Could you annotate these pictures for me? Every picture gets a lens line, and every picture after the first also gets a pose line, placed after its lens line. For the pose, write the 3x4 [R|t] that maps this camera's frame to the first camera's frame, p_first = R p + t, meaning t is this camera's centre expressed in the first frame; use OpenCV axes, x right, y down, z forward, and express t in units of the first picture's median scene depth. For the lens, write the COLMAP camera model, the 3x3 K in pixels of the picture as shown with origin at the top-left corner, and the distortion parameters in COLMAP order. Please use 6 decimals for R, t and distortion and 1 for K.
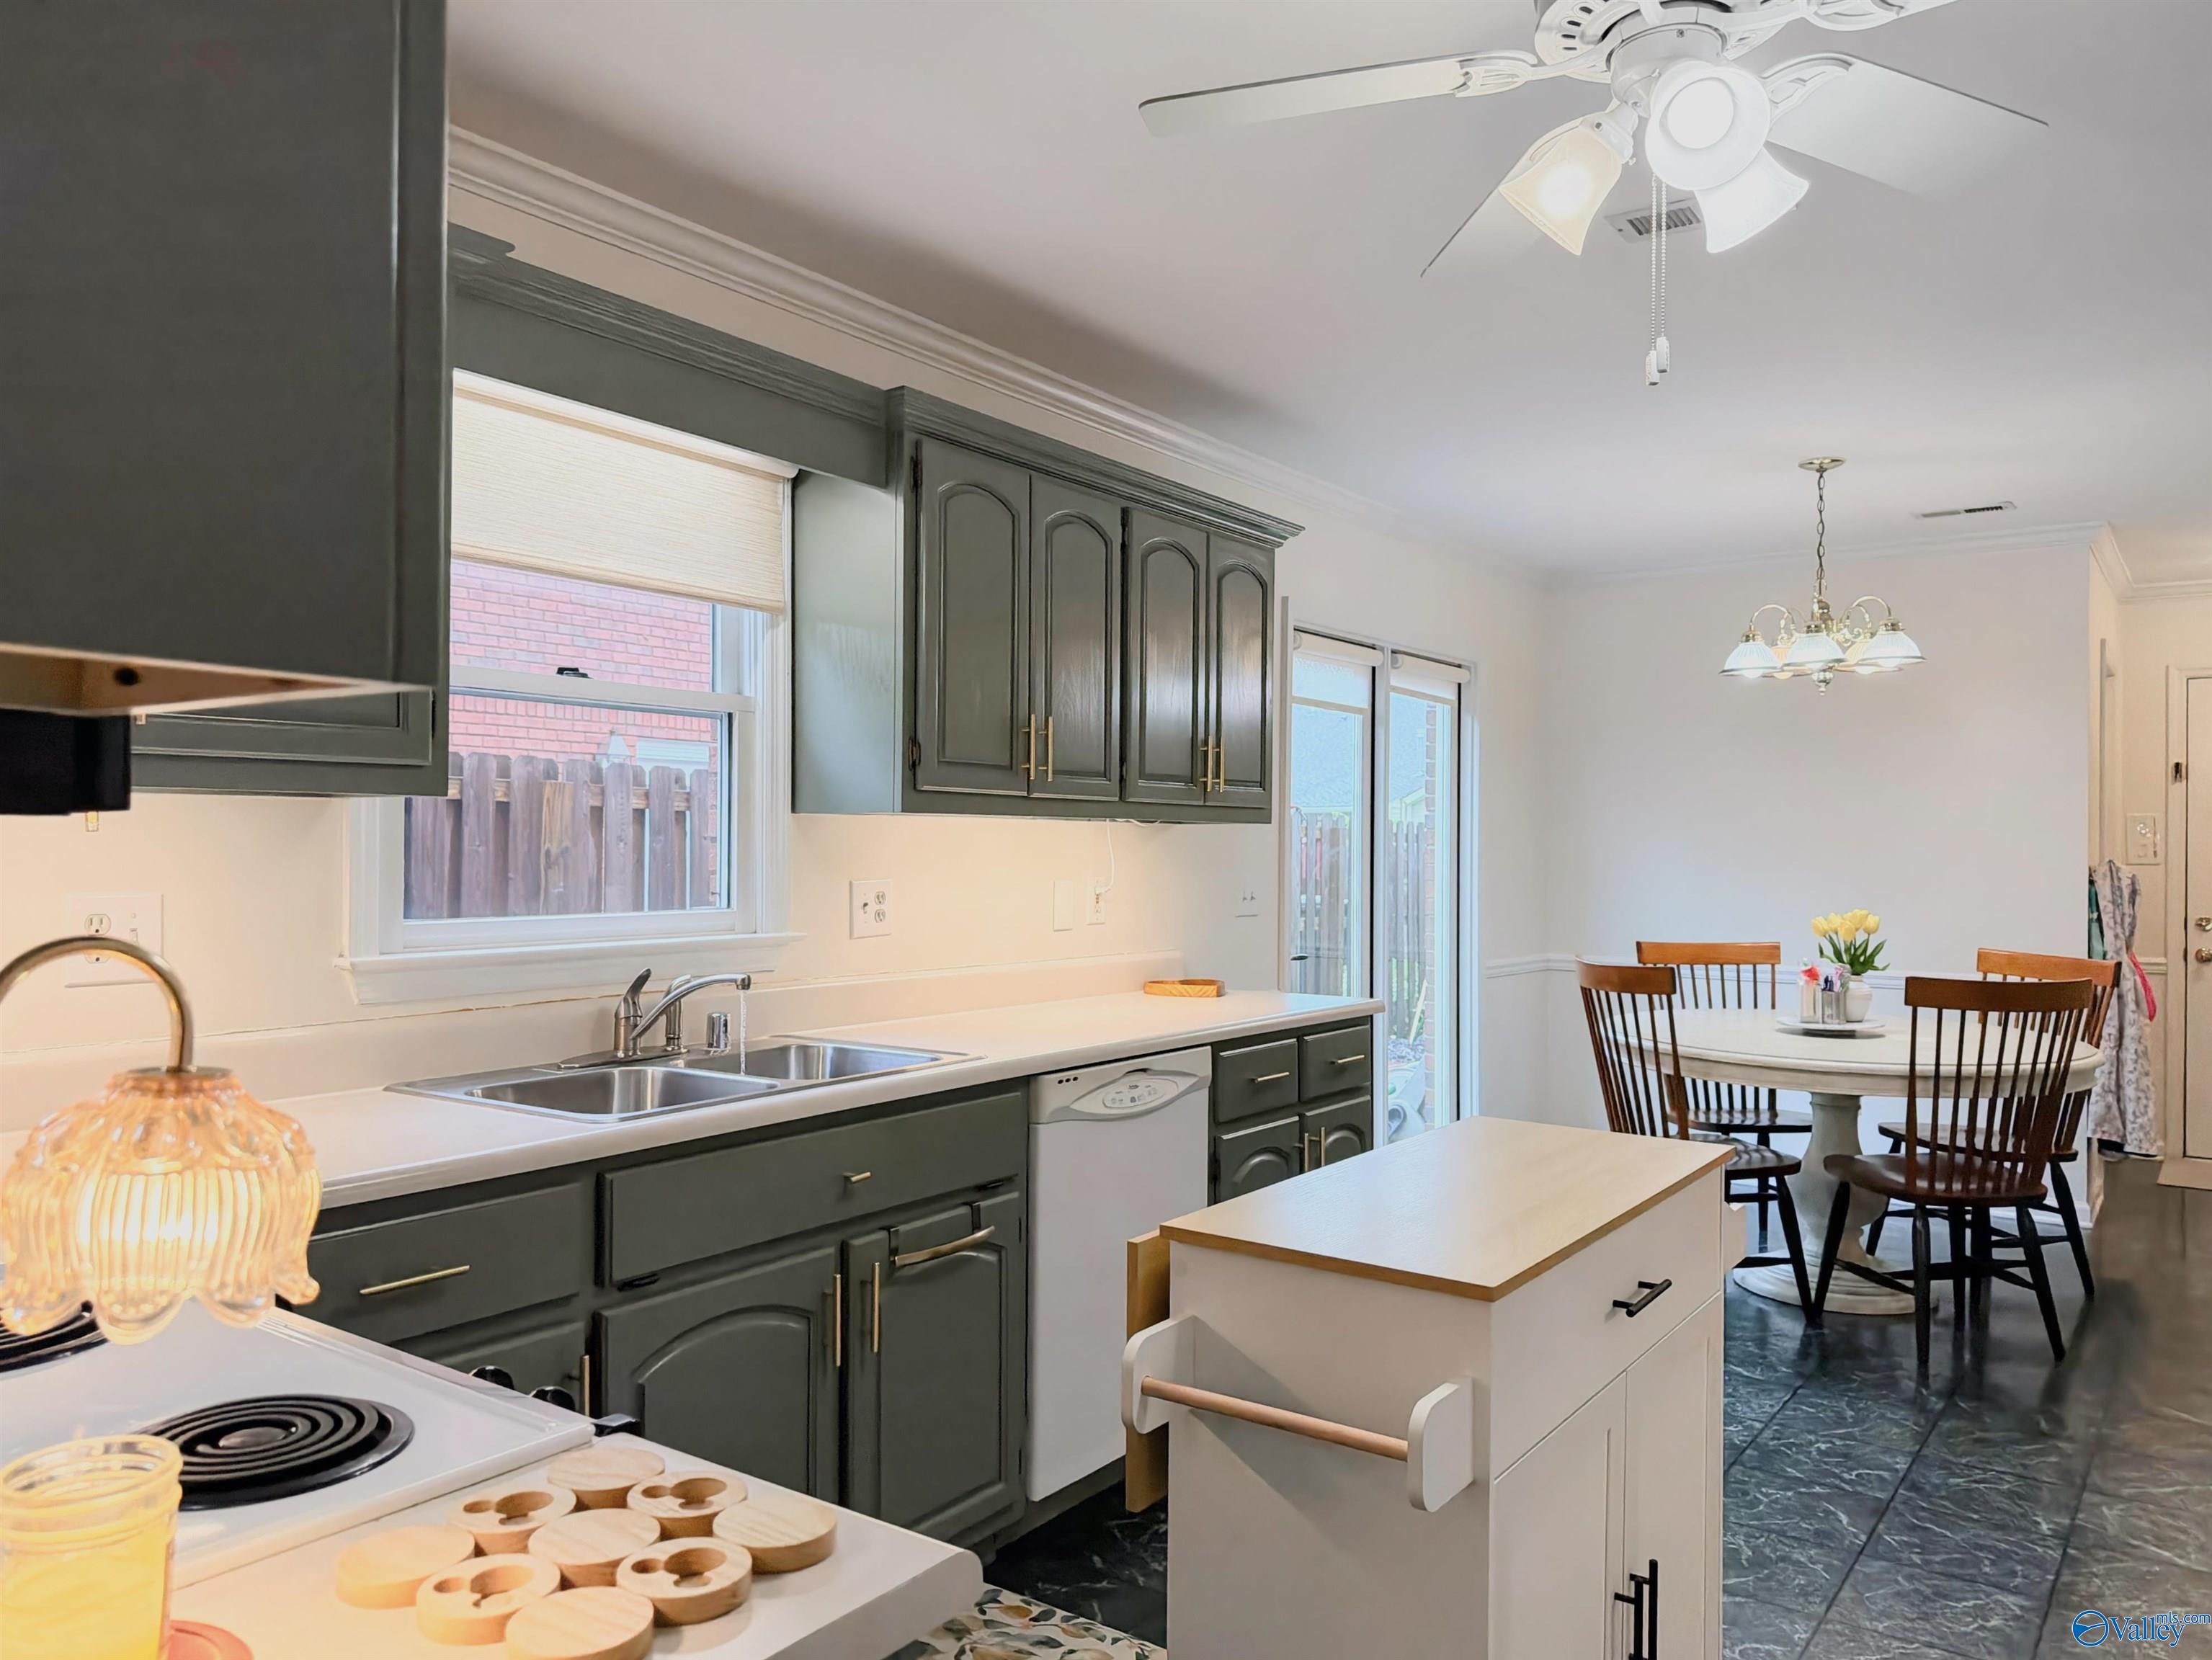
lens RADIAL K [[1598.6, 0, 1106.0], [0, 1598.6, 830.0], [0, 0, 1]] dist [0.104943, -0.148202]
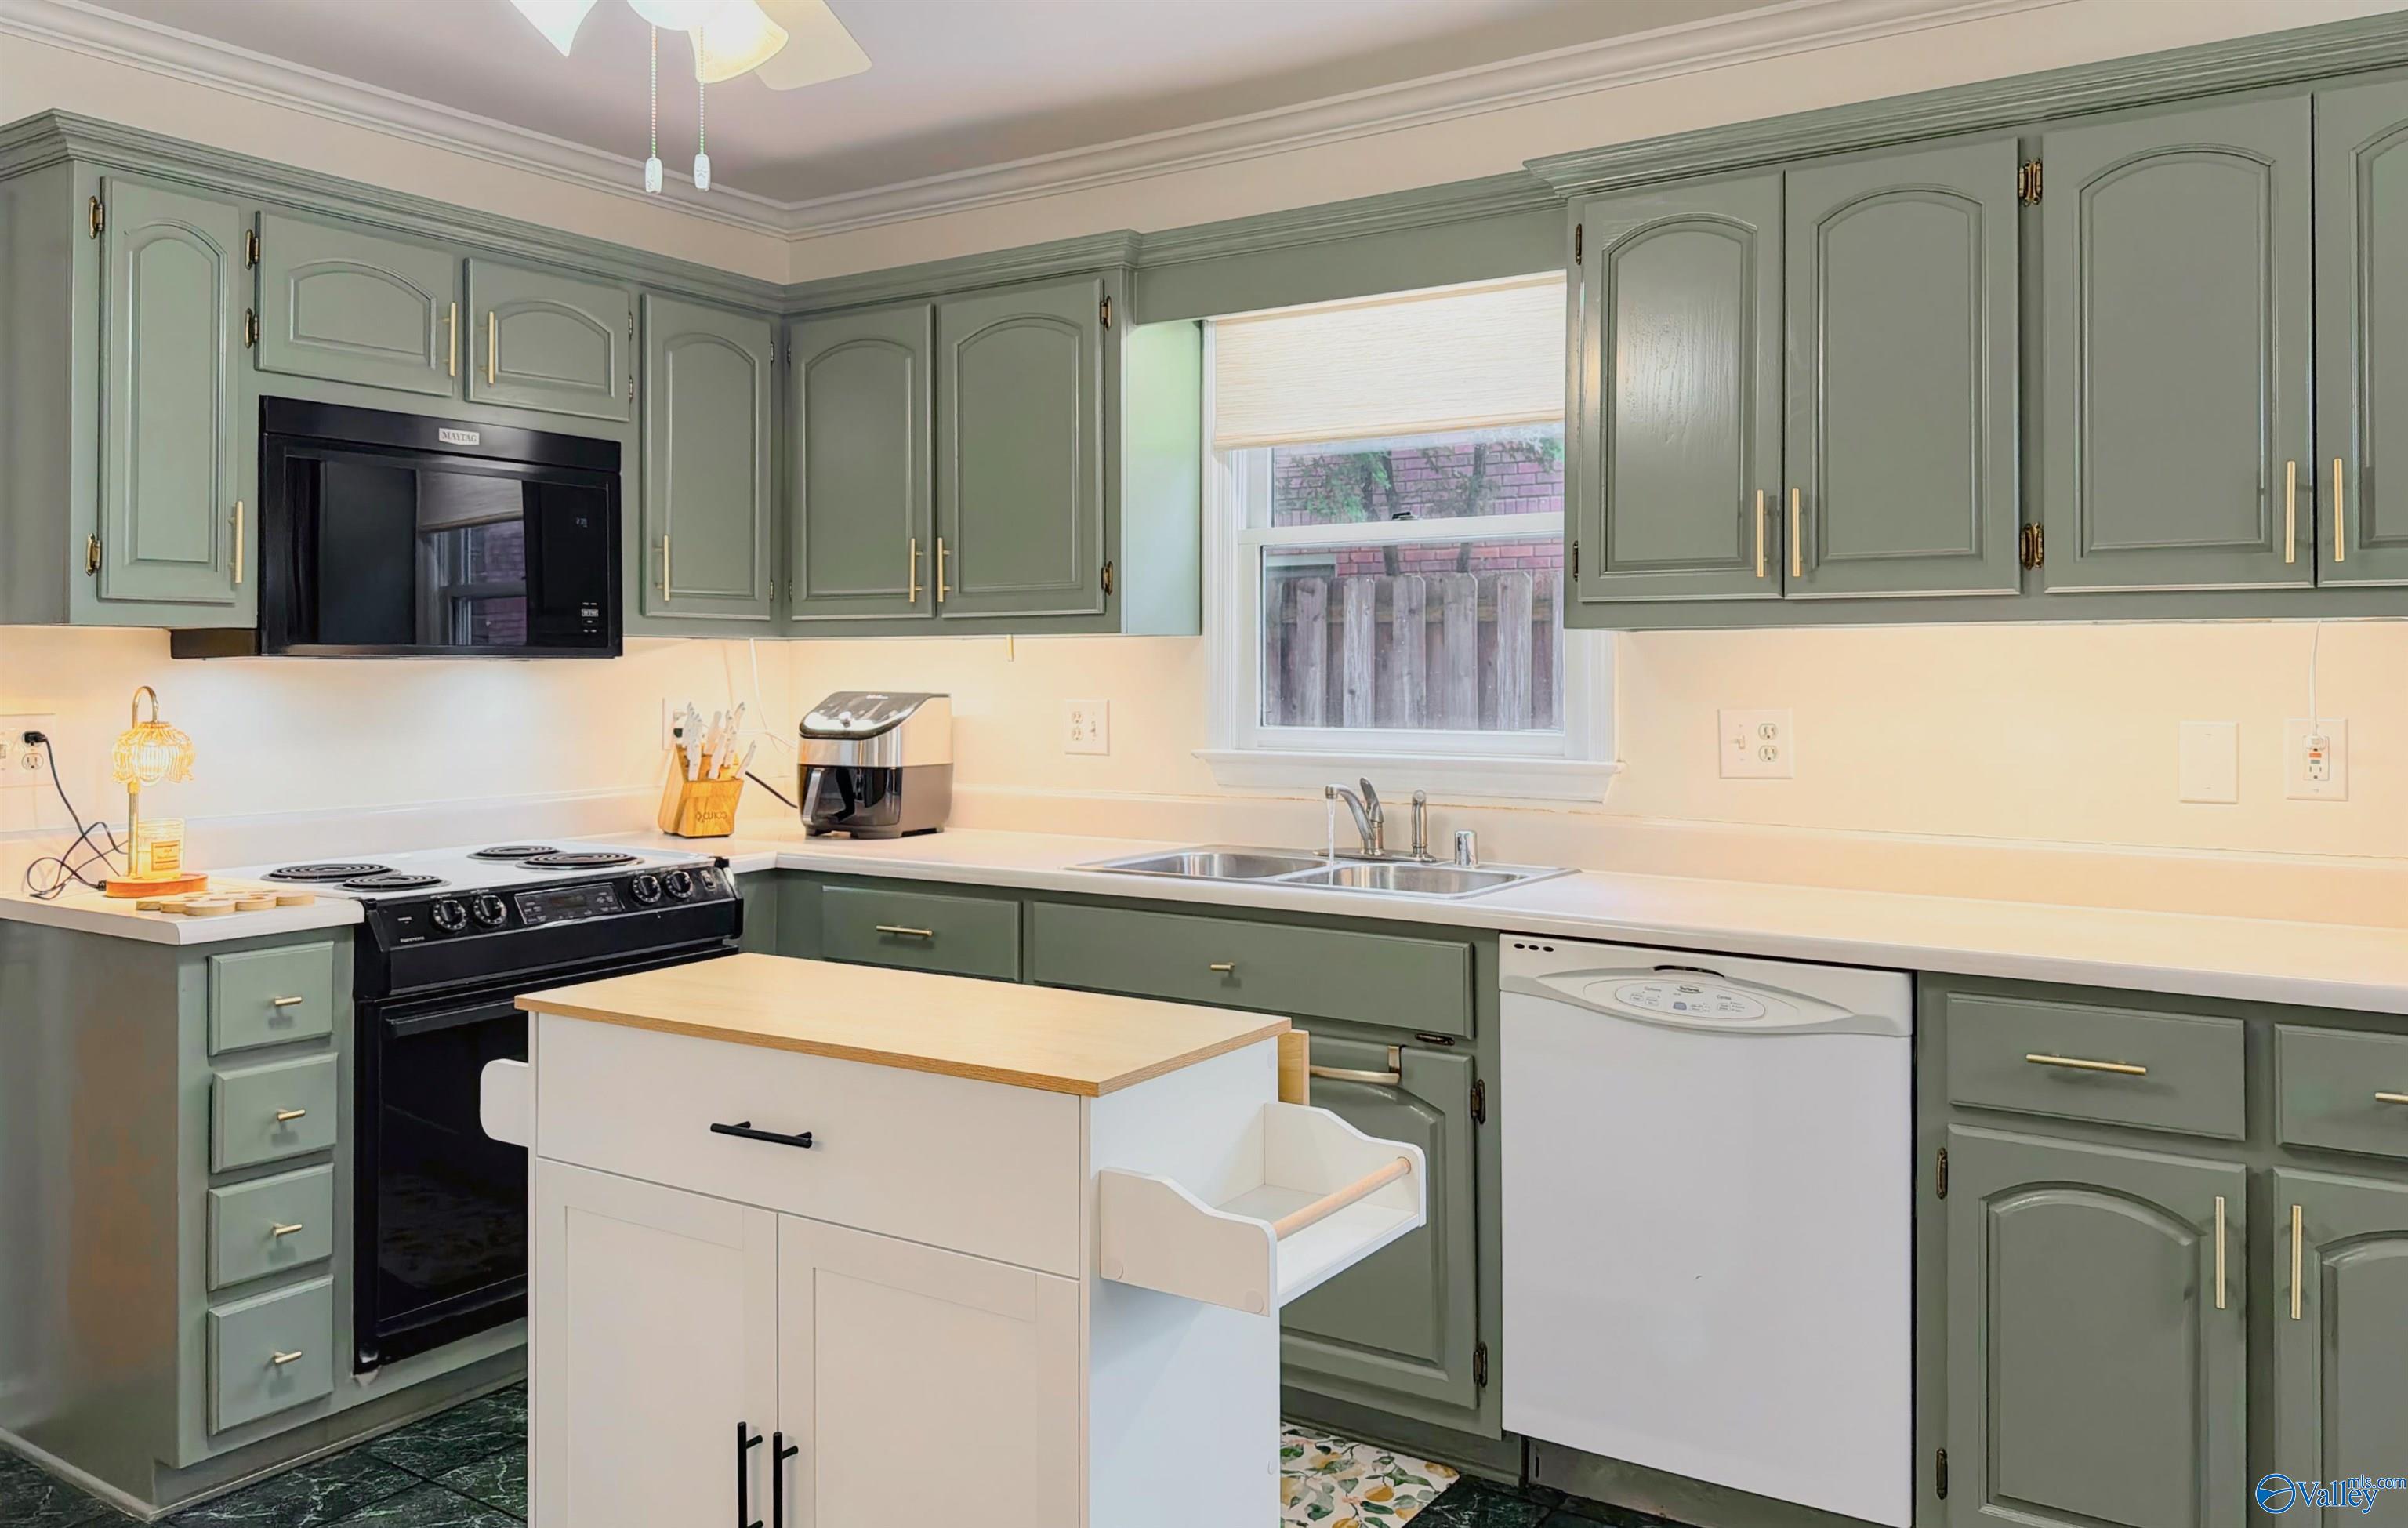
lens RADIAL K [[1776.0, 0, 1170.0], [0, 1776.0, 655.2], [0, 0, 1]] dist [0.087968, -0.151352]
pose [[0.032242, -0.014853, -0.999370, 0.830889], [0.007370, 0.999866, -0.014622, 0.015939], [0.999453, -0.006894, 0.032347, 0.729750]]
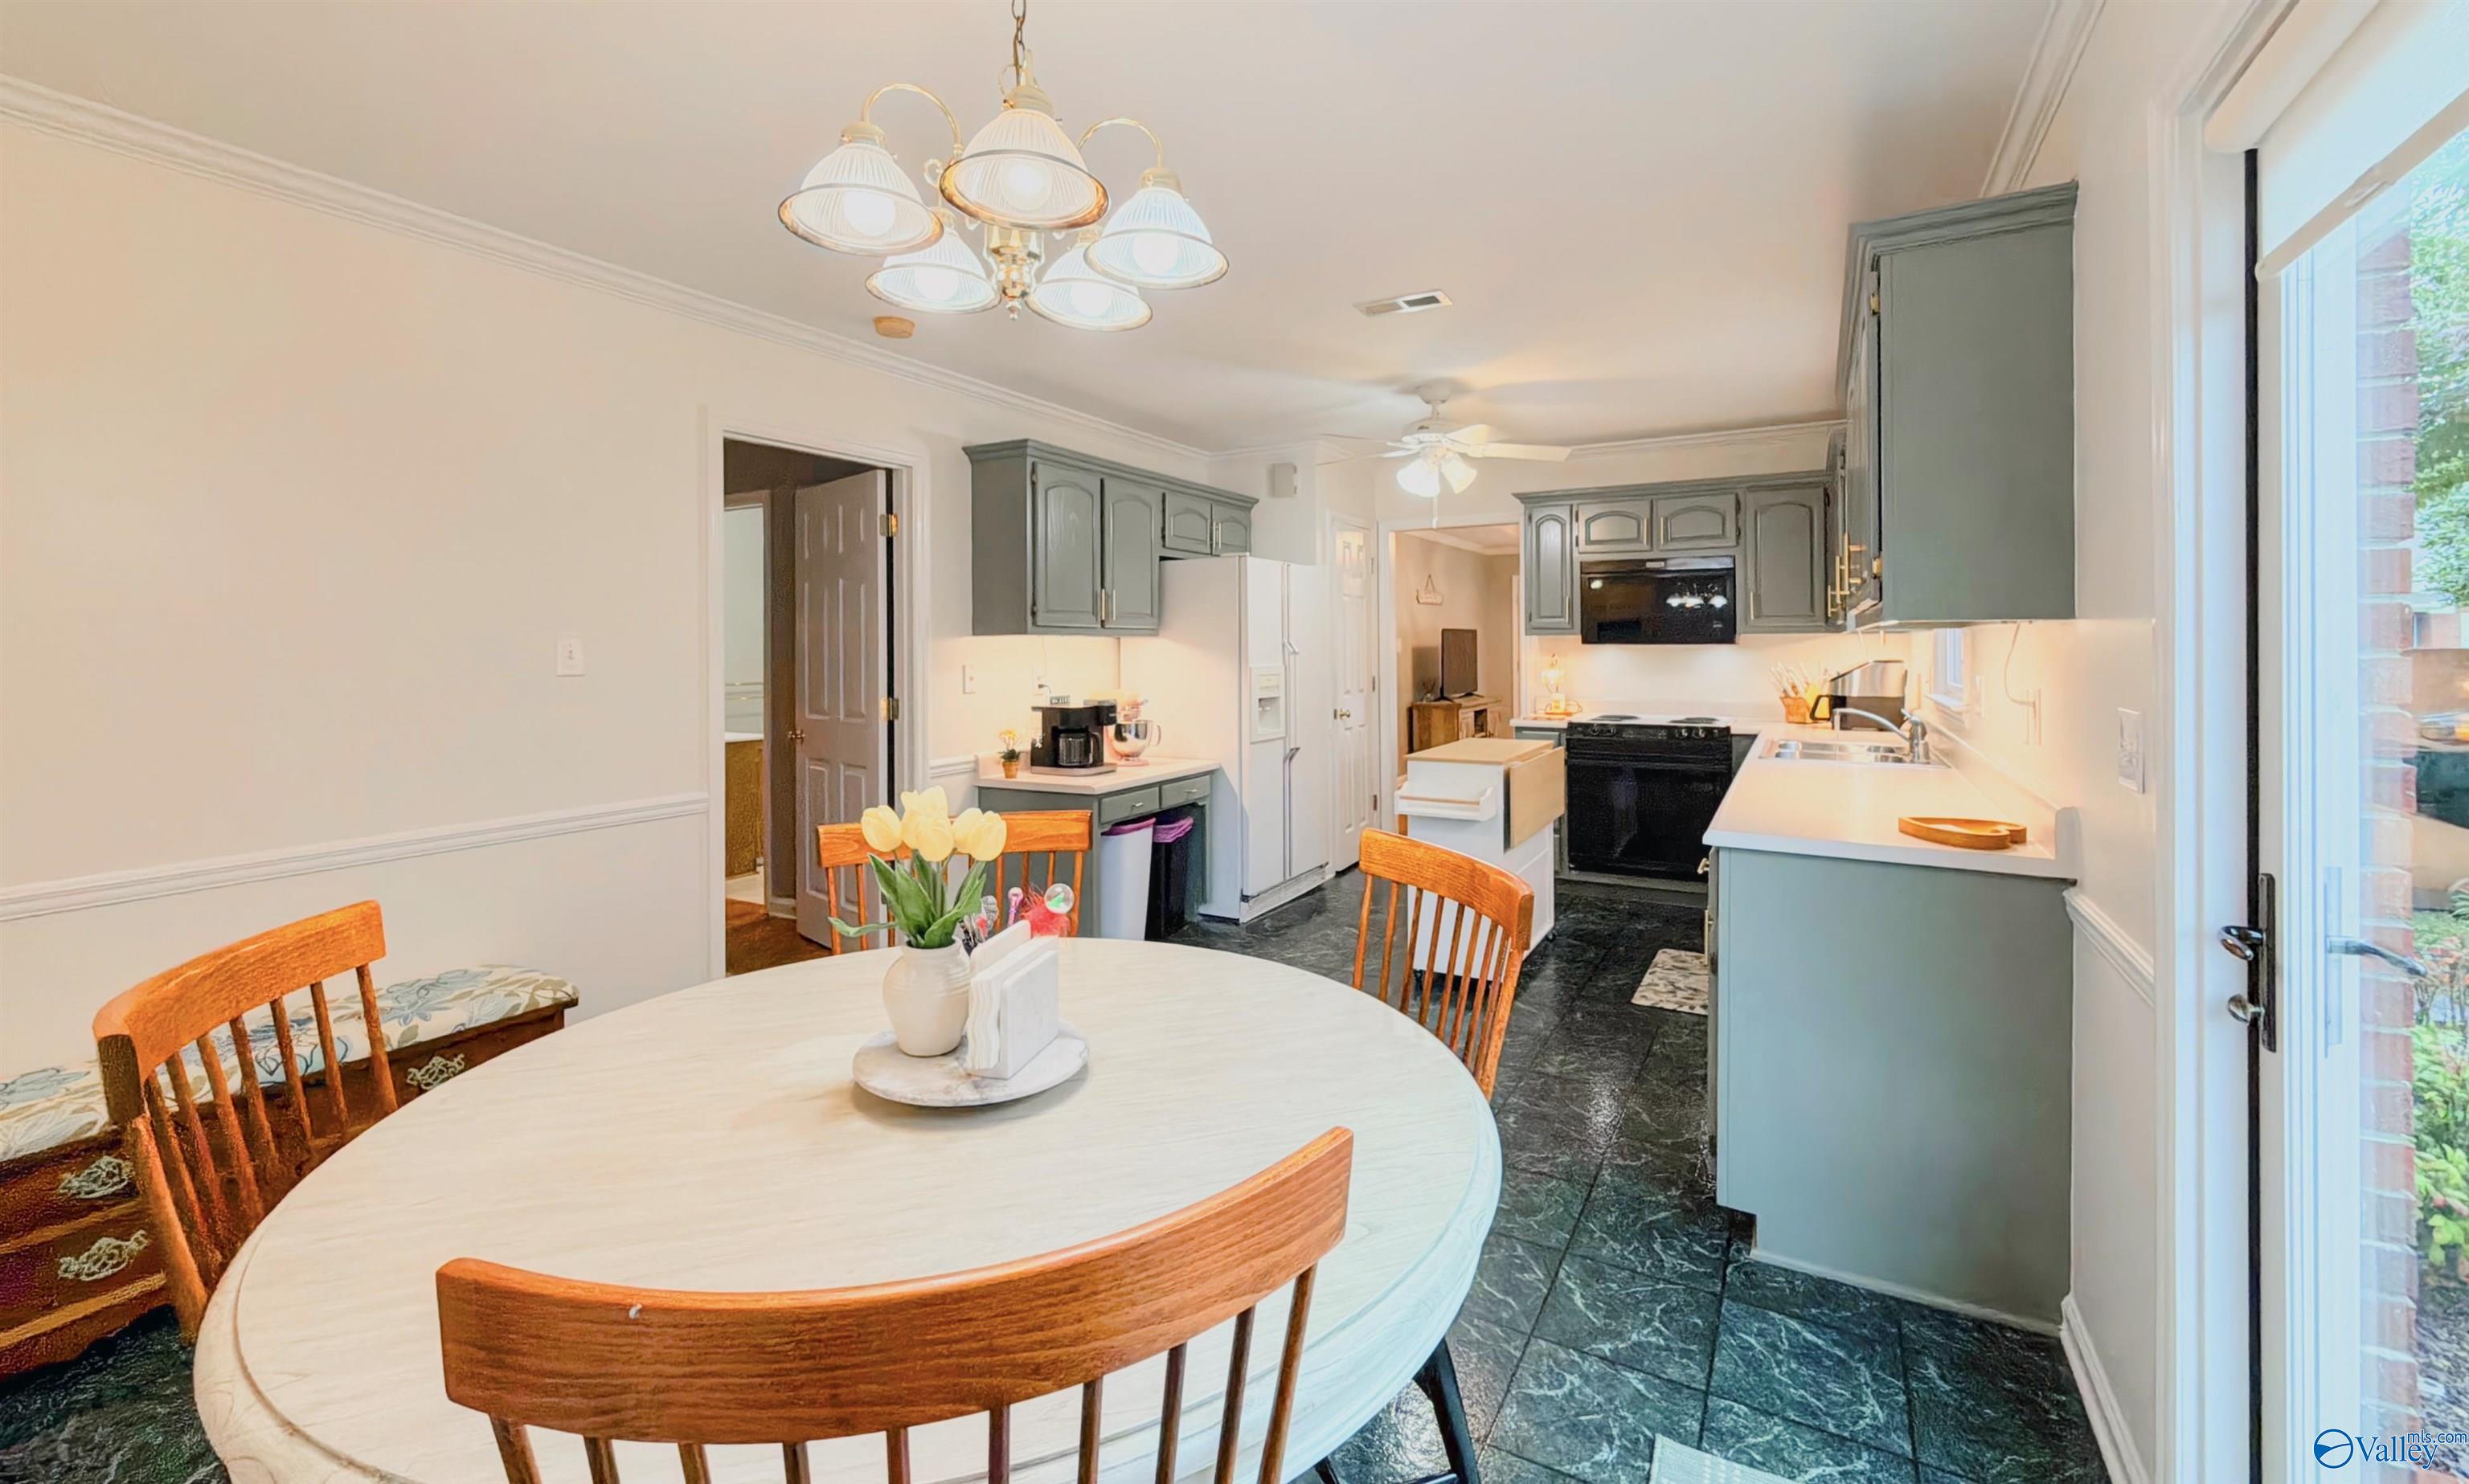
lens RADIAL K [[1010.1, 0, 1238.6], [0, 1010.1, 634.3], [0, 0, 1]] dist [0.001051, -0.000019]
pose [[-0.993707, -0.004722, -0.111907, 0.618529], [-0.002596, 0.999814, -0.019132, 0.015853], [0.111976, -0.018721, -0.993535, 1.923243]]
